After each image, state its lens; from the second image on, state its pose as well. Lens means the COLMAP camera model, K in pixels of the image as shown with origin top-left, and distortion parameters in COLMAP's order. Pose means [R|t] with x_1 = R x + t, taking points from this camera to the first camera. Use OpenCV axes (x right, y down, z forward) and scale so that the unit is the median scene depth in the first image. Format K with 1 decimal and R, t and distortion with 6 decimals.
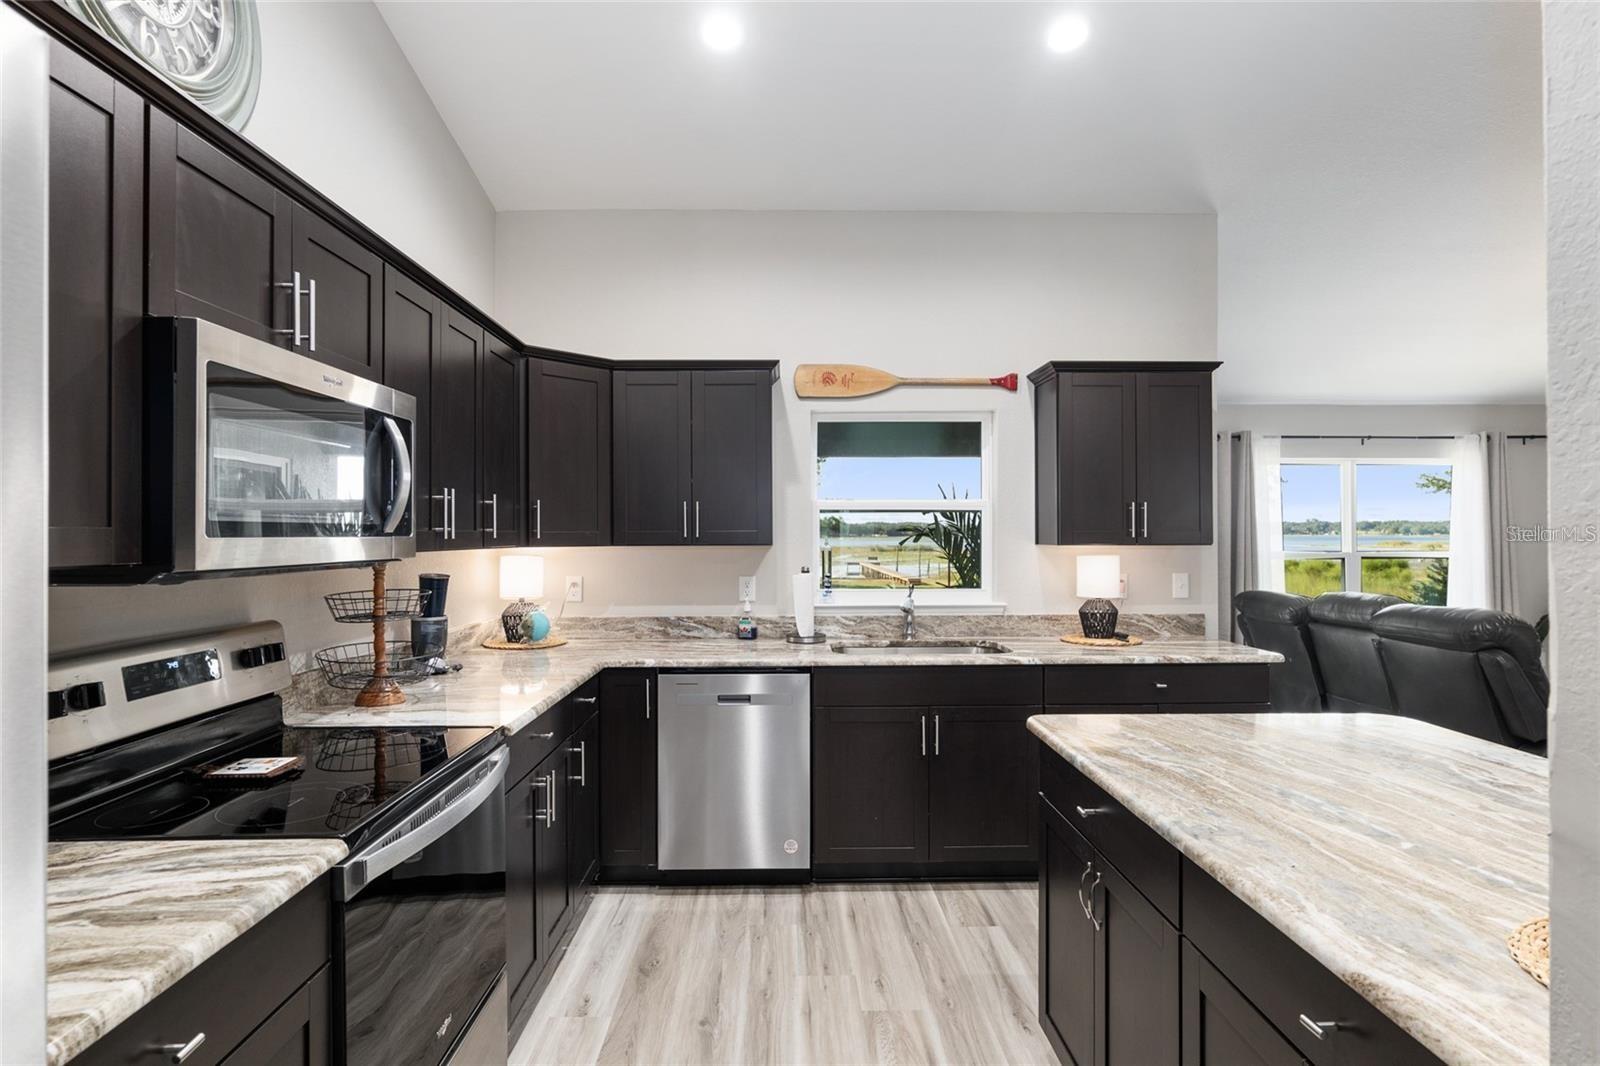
lens RADIAL K [[791.9, 0, 796.6], [0, 791.9, 530.0], [0, 0, 1]] dist [-0.011712, 0.004350]
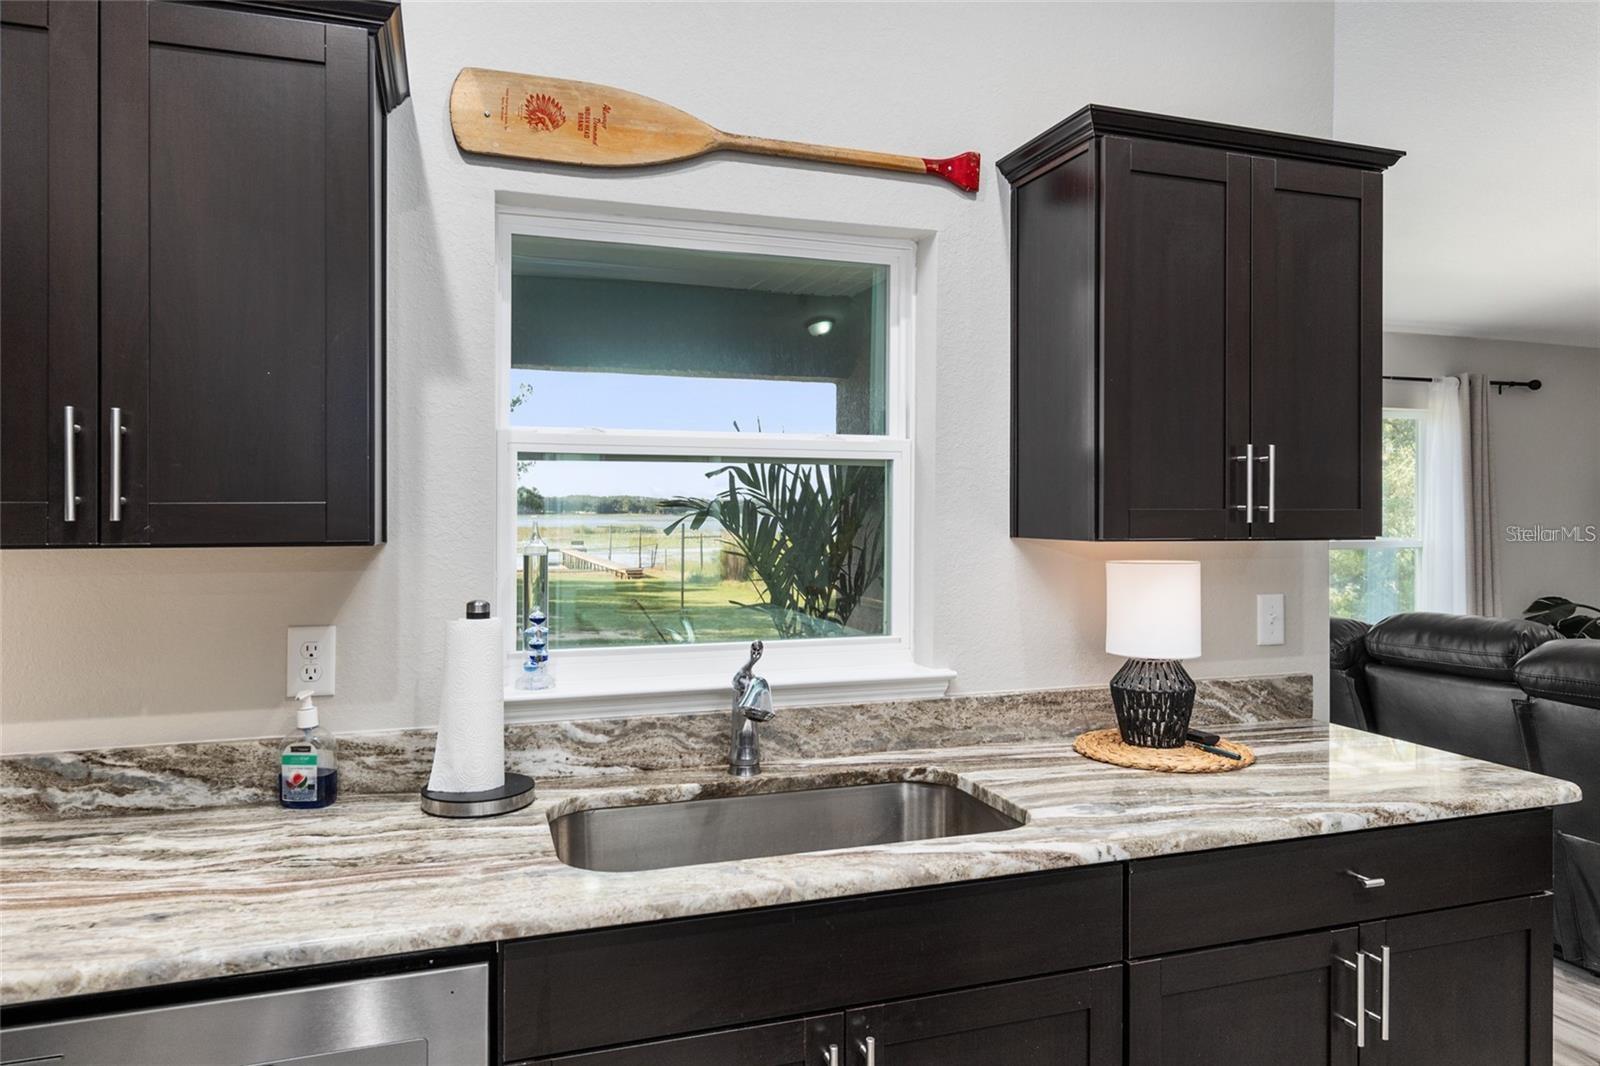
lens RADIAL K [[1019.7, 0, 801.2], [0, 1019.7, 508.9], [0, 0, 1]] dist [0.000557, 0.000237]
pose [[0.951342, 0.005038, 0.308097, 0.008055], [-0.006197, 0.999977, 0.002785, 0.001152], [-0.308076, -0.004559, 0.951351, 0.499865]]
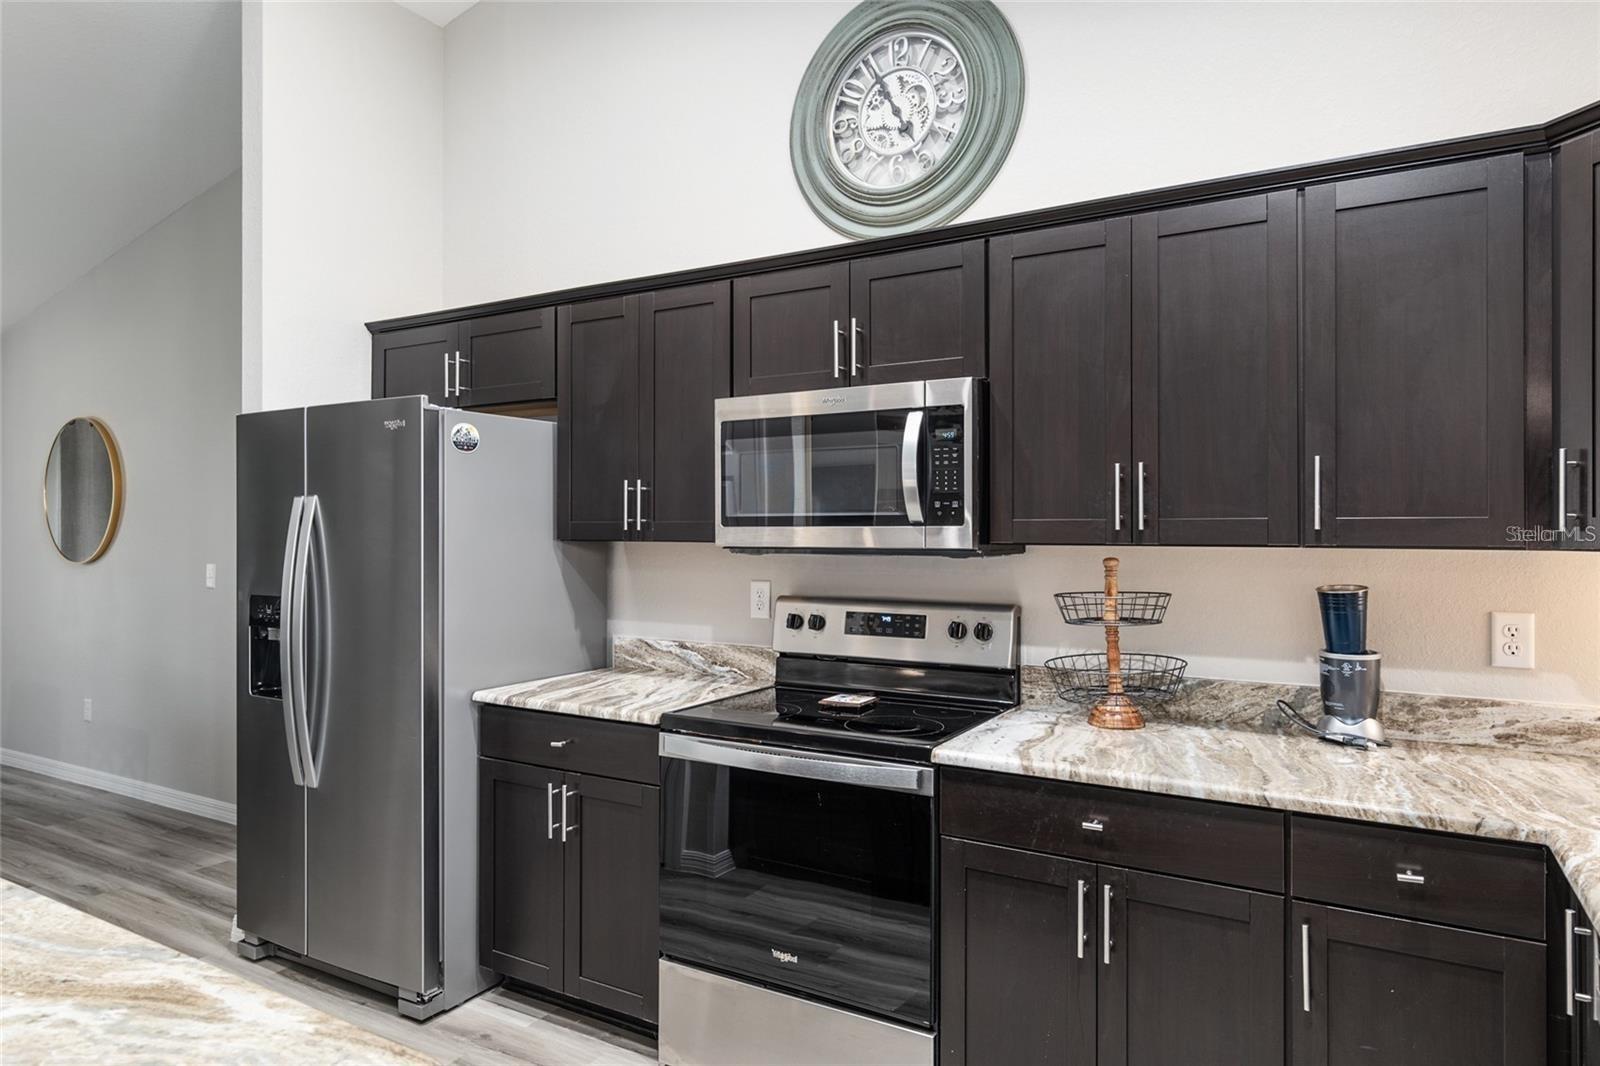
lens RADIAL K [[962.7, 0, 800.3], [0, 962.7, 525.6], [0, 0, 1]] dist [-0.004946, 0.001745]
pose [[-0.517072, 0.000411, -0.855942, 0.331736], [0.005720, 0.999979, -0.002976, 0.005297], [0.855923, -0.006434, -0.517064, 0.788591]]
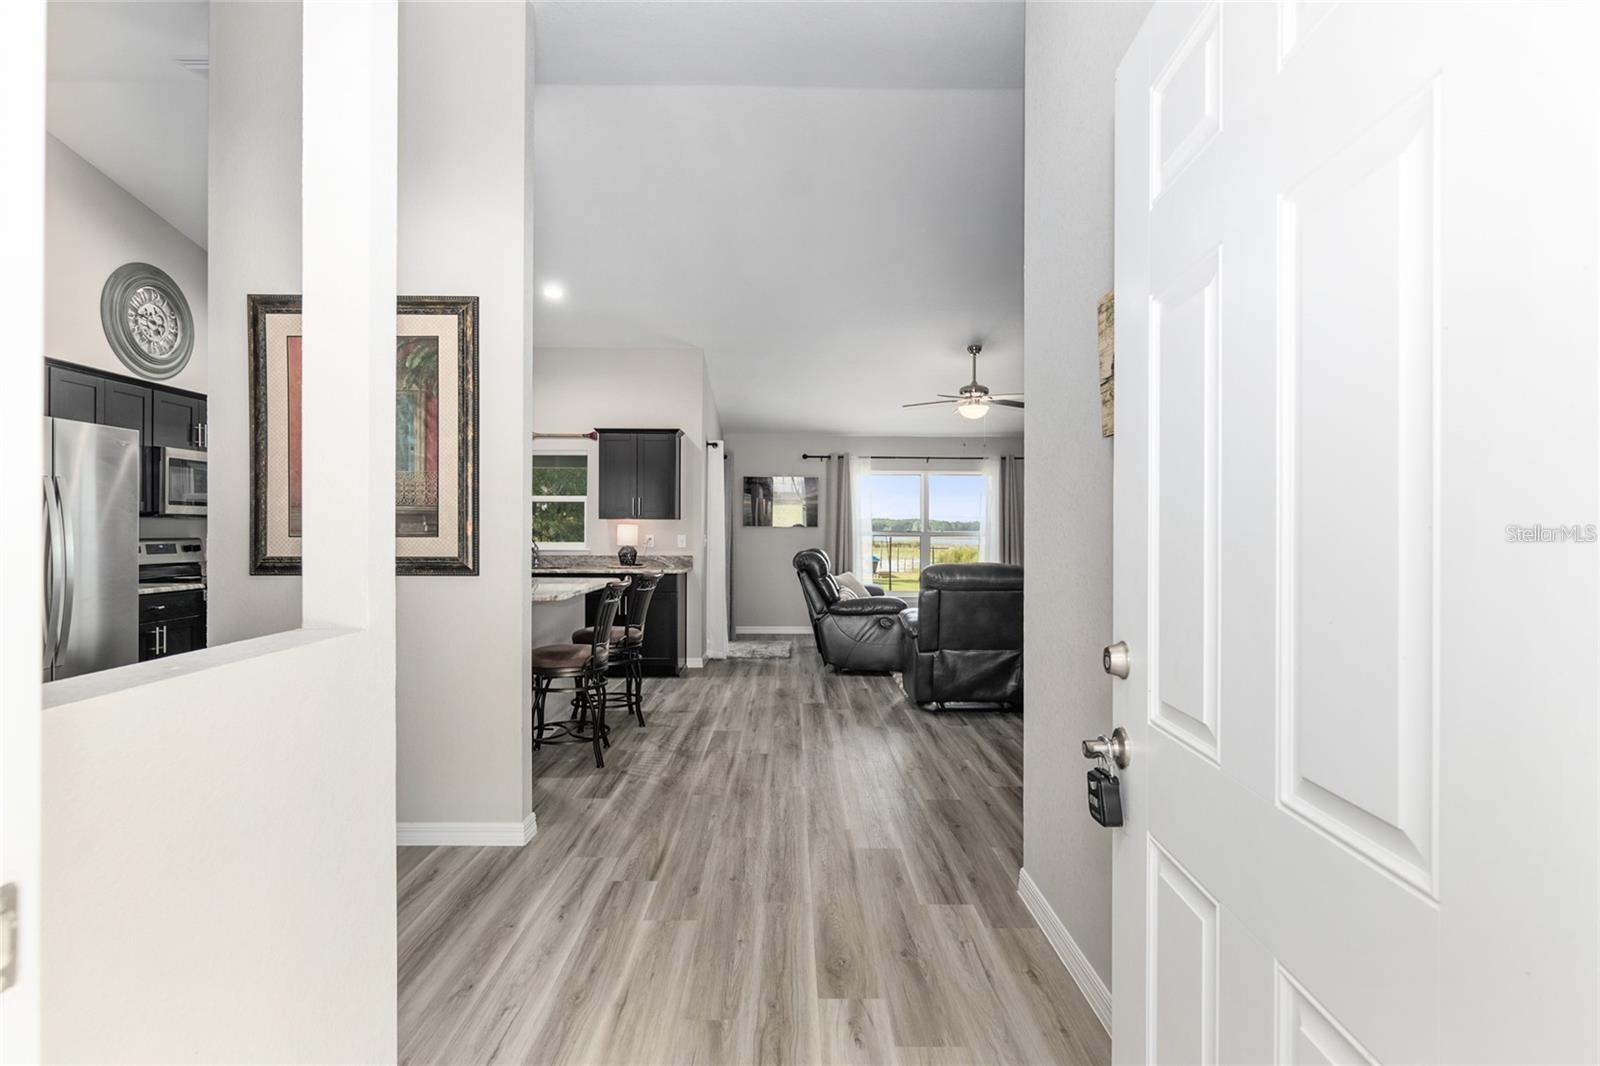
lens RADIAL K [[791.9, 0, 798.4], [0, 791.9, 529.1], [0, 0, 1]] dist [-0.011712, 0.004350]
pose [[0.999961, 0.006605, -0.005806, 0.815232], [-0.006577, 0.999966, 0.004928, 0.030770], [0.005838, -0.004890, 0.999971, -0.979875]]
